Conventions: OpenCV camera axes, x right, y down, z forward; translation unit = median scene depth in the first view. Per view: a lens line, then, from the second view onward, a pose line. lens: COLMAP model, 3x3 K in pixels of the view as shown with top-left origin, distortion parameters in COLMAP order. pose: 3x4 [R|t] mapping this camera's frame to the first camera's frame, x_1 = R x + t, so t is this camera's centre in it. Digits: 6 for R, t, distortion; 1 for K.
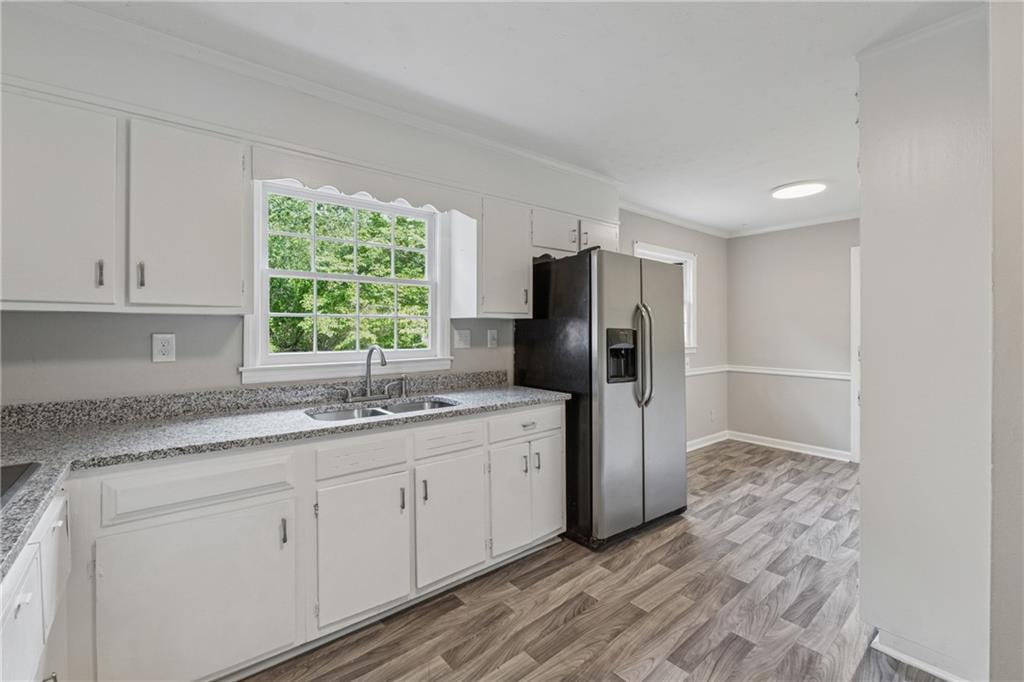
lens RADIAL K [[437.3, 0, 518.6], [0, 437.3, 327.1], [0, 0, 1]] dist [-0.011879, 0.003381]
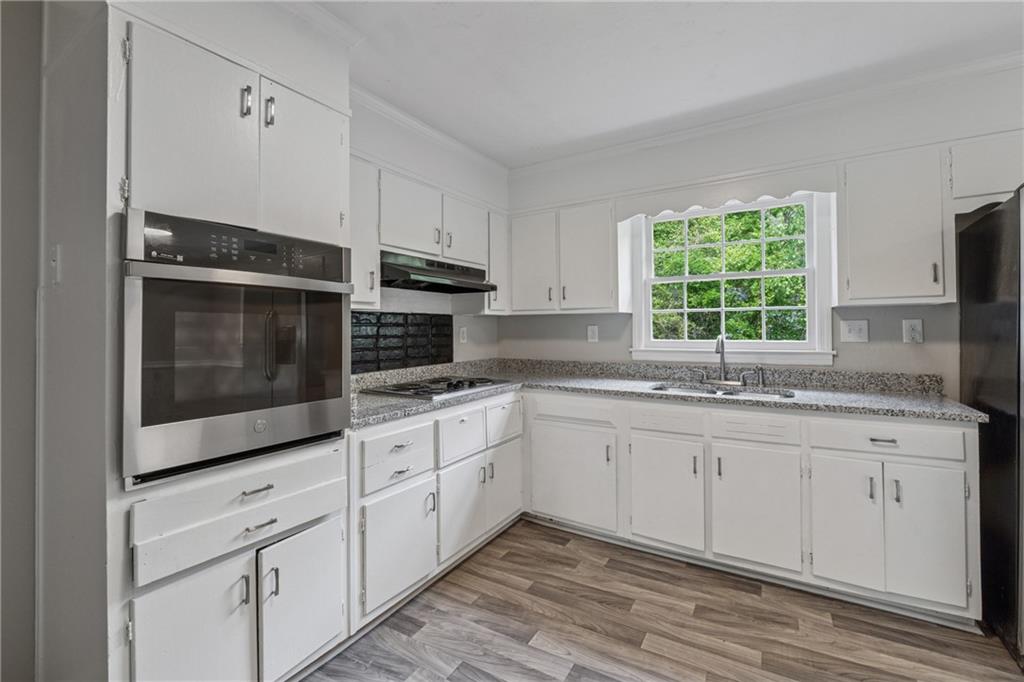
lens RADIAL K [[437.3, 0, 510.7], [0, 437.3, 324.3], [0, 0, 1]] dist [-0.011879, 0.003381]
pose [[0.326729, -0.009958, -0.945066, 0.638434], [0.011801, 0.999910, -0.006456, 0.016523], [0.945044, -0.009043, 0.326817, 0.144846]]
